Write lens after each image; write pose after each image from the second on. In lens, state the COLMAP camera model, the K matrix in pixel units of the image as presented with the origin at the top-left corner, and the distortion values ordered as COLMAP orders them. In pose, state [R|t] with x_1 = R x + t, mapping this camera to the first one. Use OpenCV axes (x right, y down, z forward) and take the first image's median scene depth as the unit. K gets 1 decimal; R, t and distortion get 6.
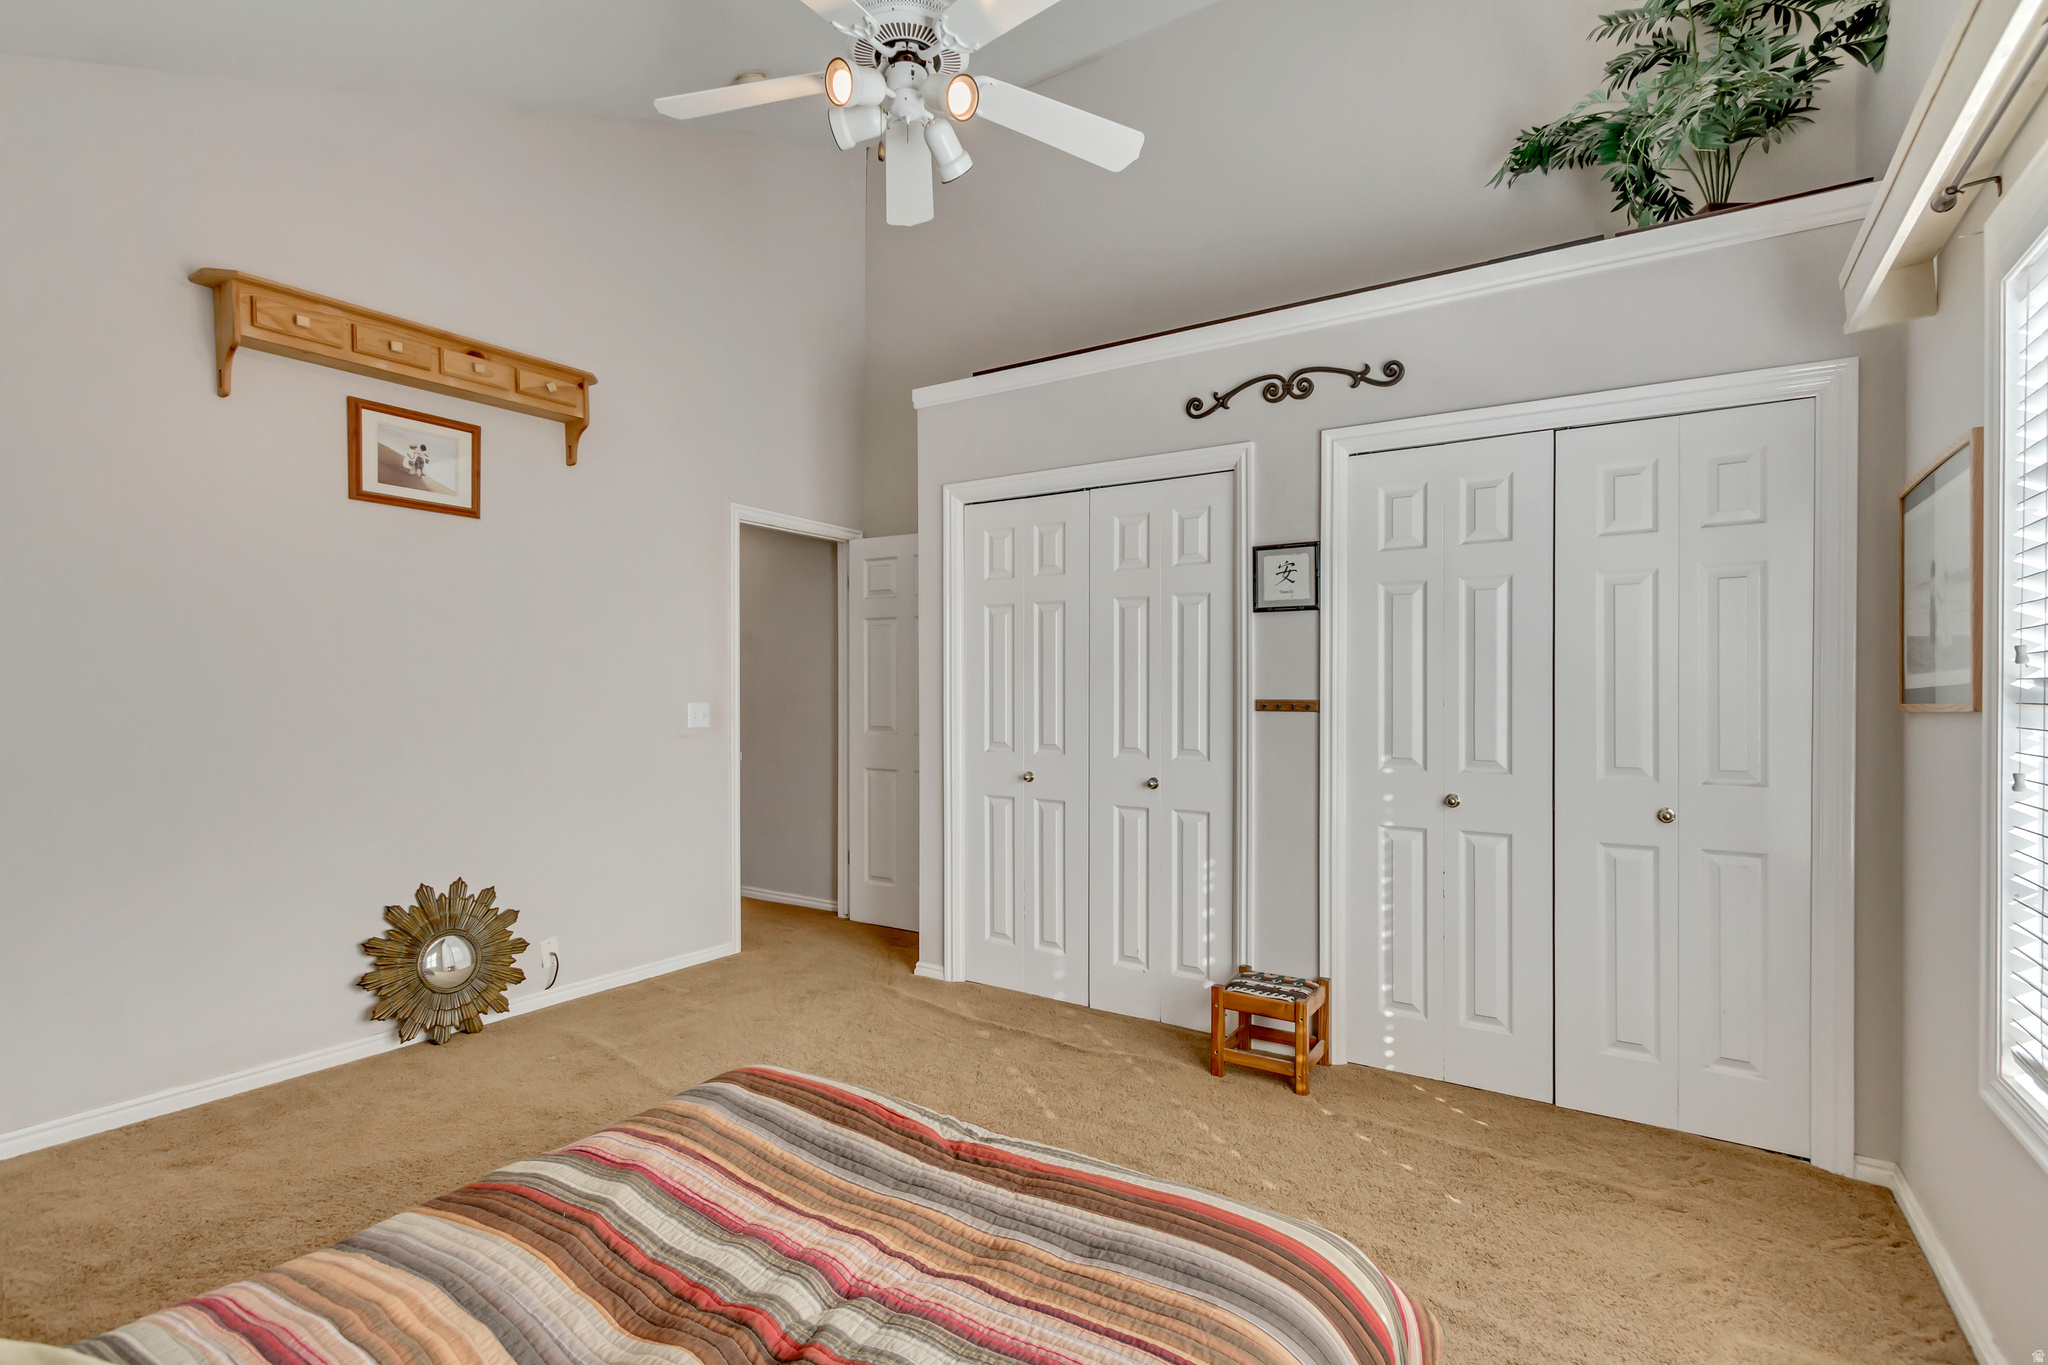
lens RADIAL K [[947.2, 0, 1025.2], [0, 947.2, 694.6], [0, 0, 1]] dist [0.001437, -0.000360]
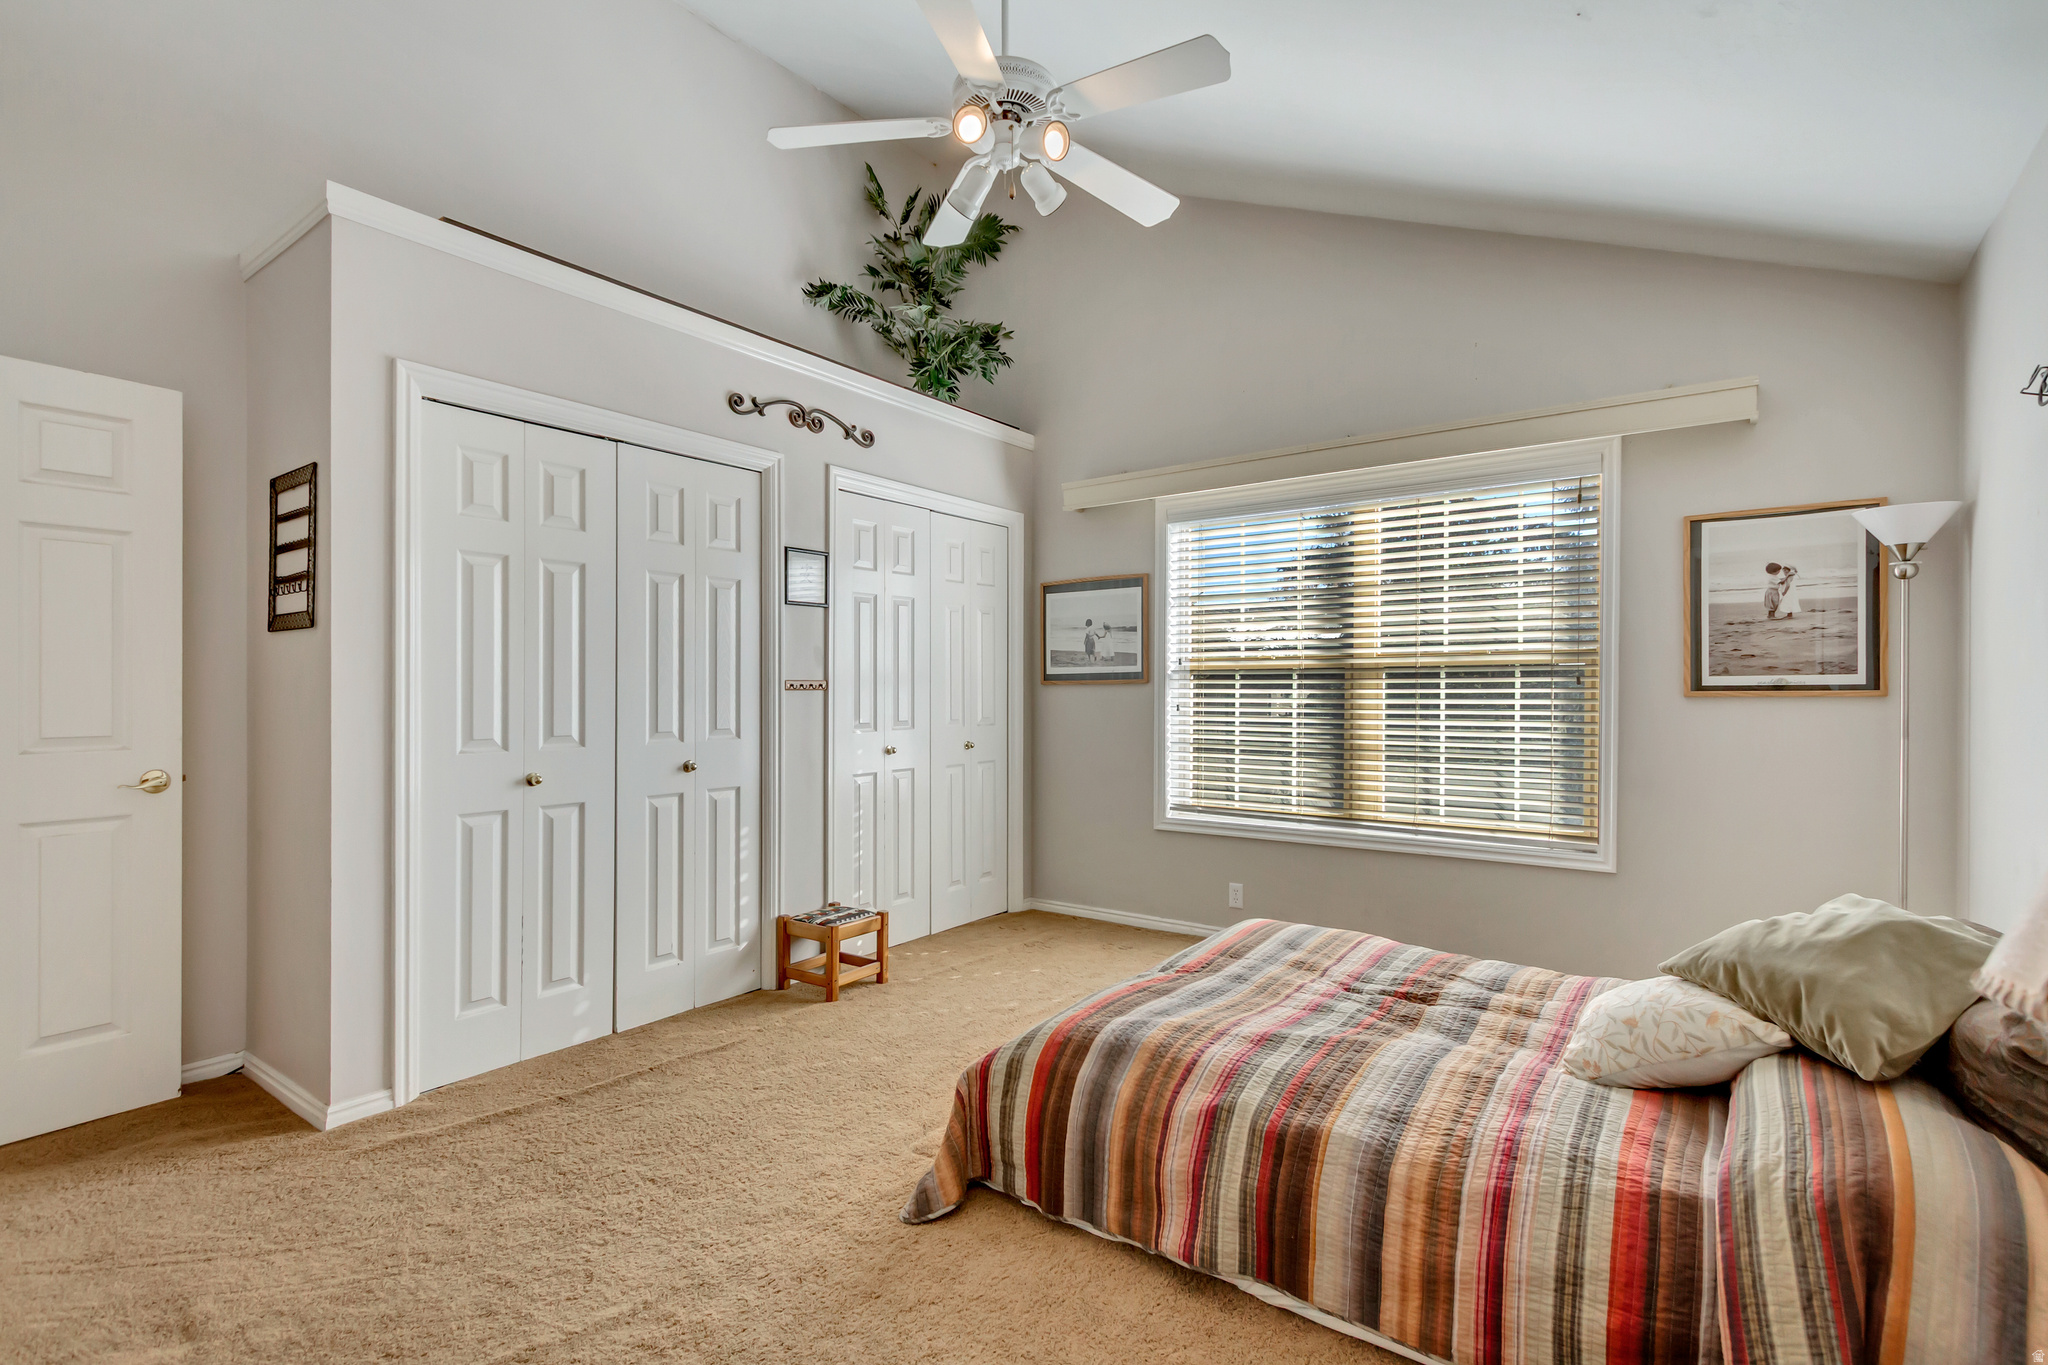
lens RADIAL K [[963.6, 0, 1043.9], [0, 963.6, 676.3], [0, 0, 1]] dist [0.025783, -0.000022]
pose [[0.050985, 0.000627, 0.998699, -0.888581], [-0.005977, 0.999982, -0.000323, -0.002019], [-0.998682, -0.005953, 0.050988, 0.616148]]
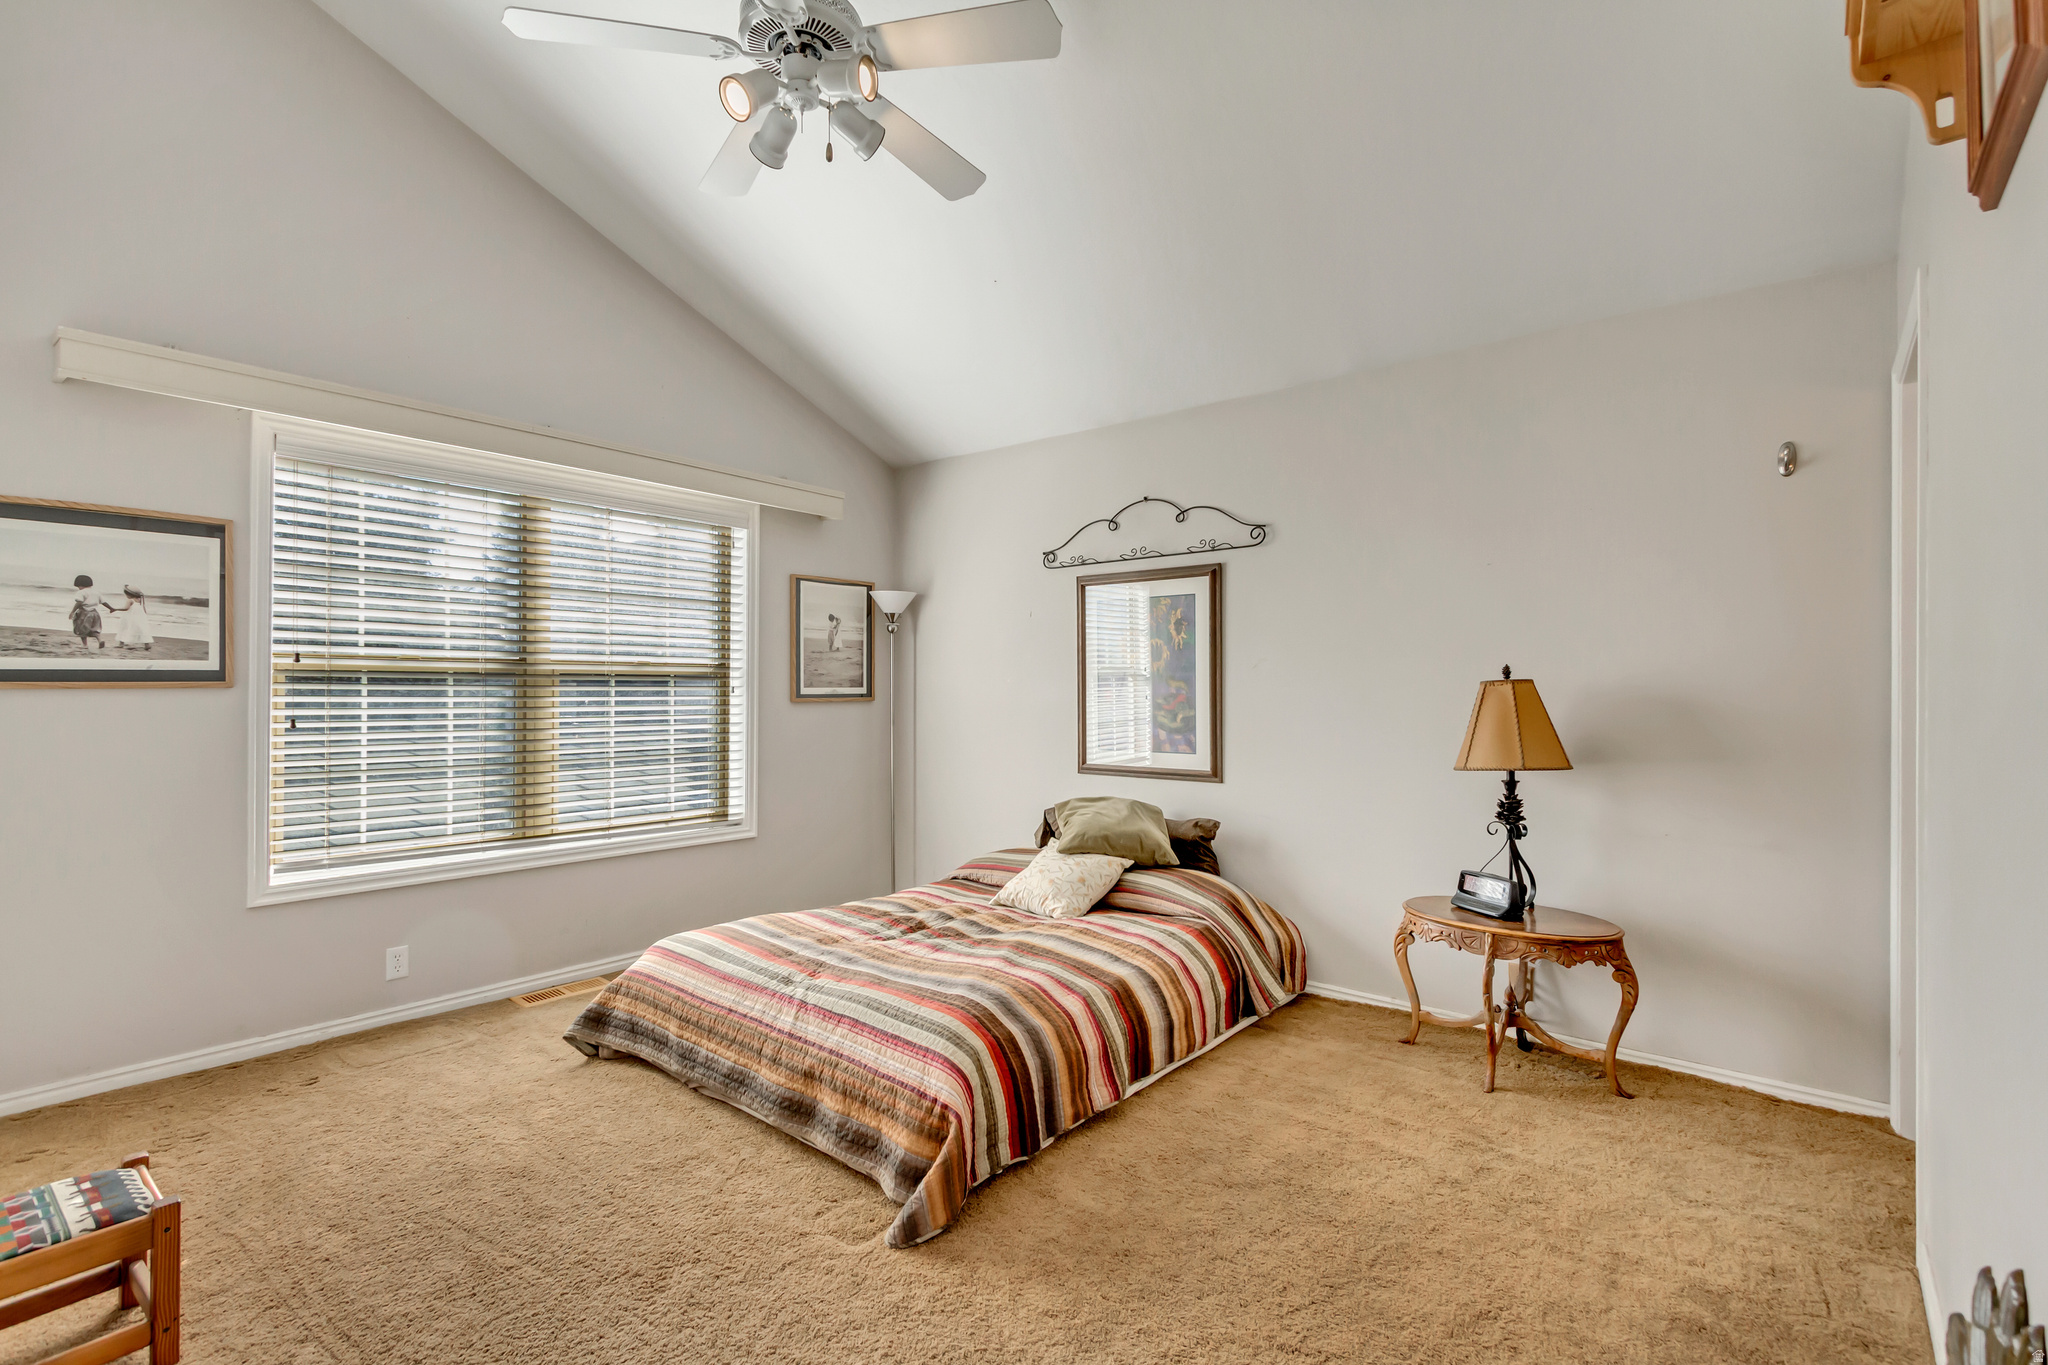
lens RADIAL K [[947.2, 0, 1025.2], [0, 947.2, 694.6], [0, 0, 1]] dist [0.001437, -0.000360]
pose [[-0.993727, -0.011696, 0.111224, -0.318206], [-0.012533, 0.999898, -0.006821, 0.009342], [-0.111133, -0.008172, -0.993772, 1.358314]]
